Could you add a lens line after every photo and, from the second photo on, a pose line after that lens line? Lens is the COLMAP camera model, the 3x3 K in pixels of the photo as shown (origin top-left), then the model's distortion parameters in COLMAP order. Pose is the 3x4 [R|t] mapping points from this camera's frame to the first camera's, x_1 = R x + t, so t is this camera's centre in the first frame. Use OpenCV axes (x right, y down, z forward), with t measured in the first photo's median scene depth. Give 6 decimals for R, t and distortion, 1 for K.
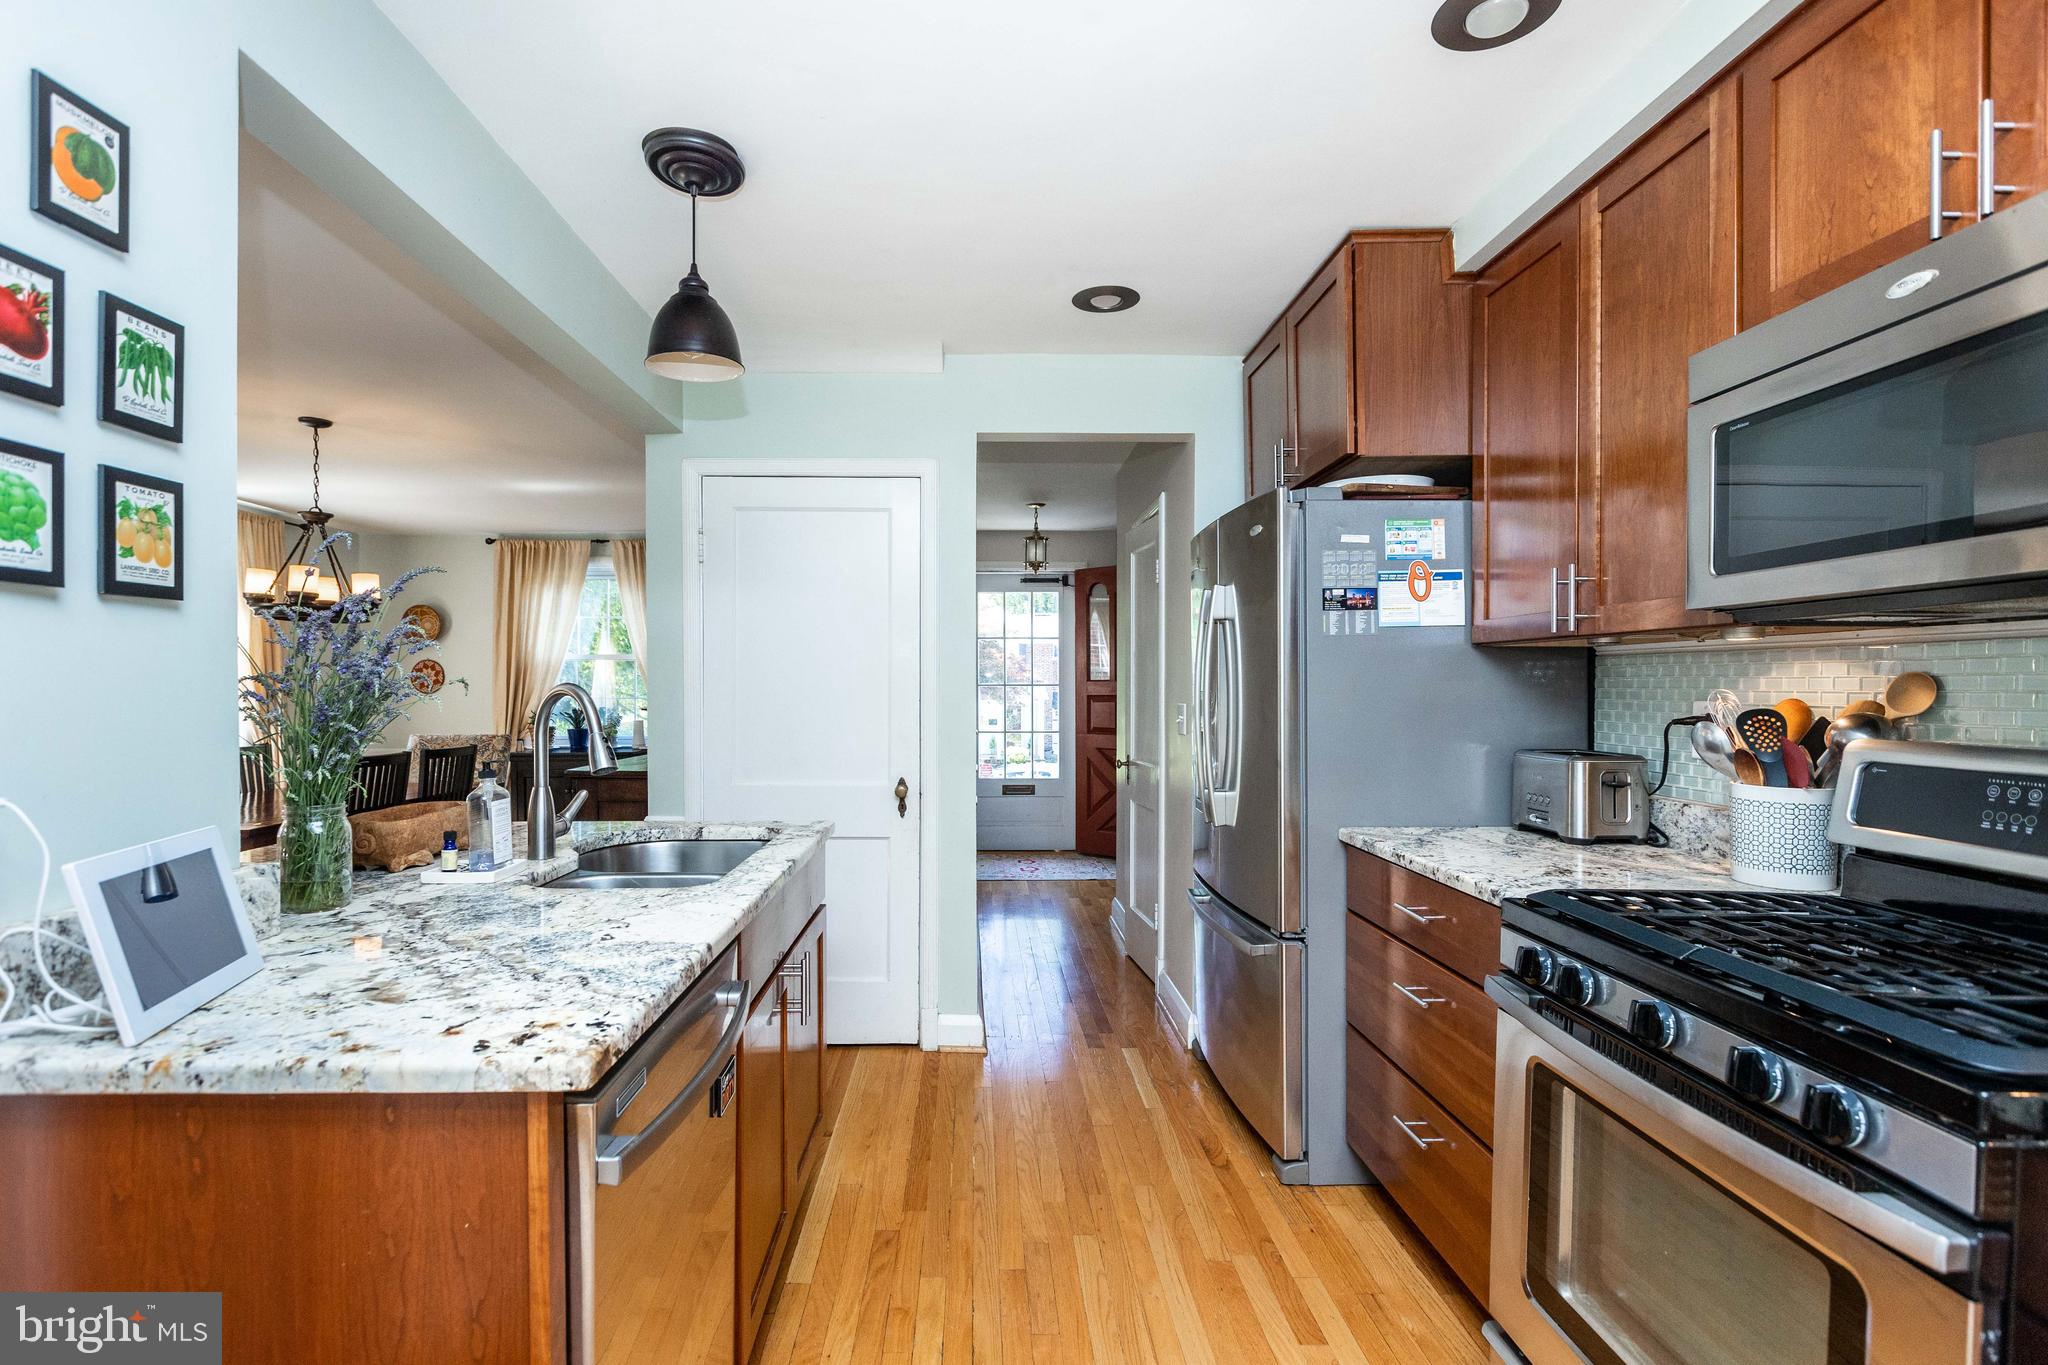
lens RADIAL K [[992.8, 0, 1007.8], [0, 992.8, 688.1], [0, 0, 1]] dist [-0.002741, -0.000306]
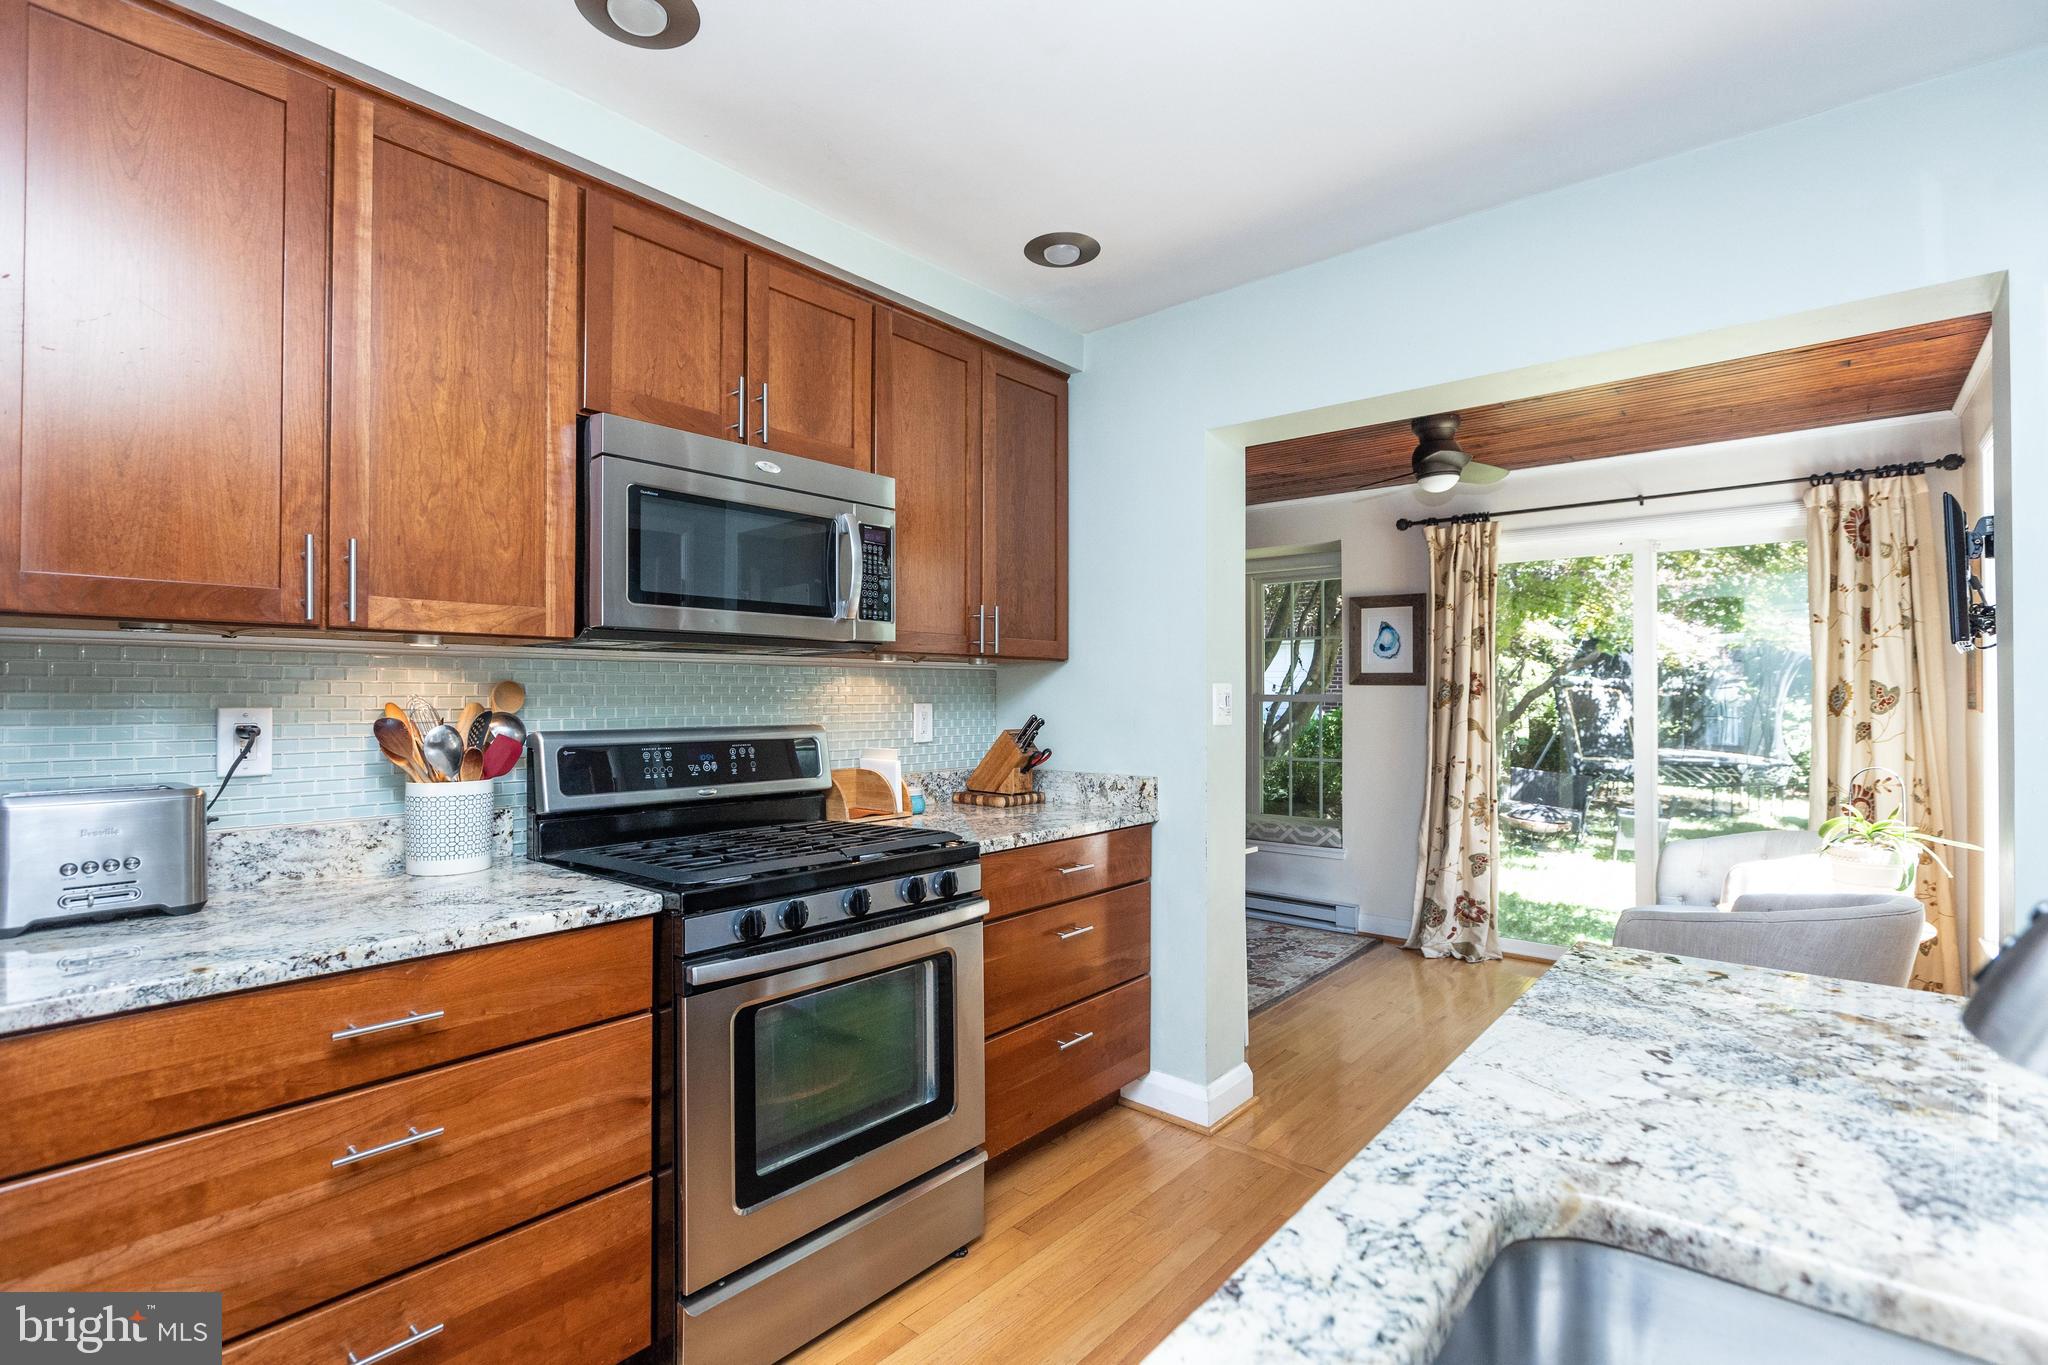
lens RADIAL K [[943.0, 0, 1014.3], [0, 943.0, 684.9], [0, 0, 1]] dist [-0.002863, -0.000178]
pose [[-0.737823, 0.006704, 0.674961, -0.597385], [-0.000005, 0.999951, -0.009937, 0.003779], [-0.674994, -0.007335, -0.737787, 2.064515]]
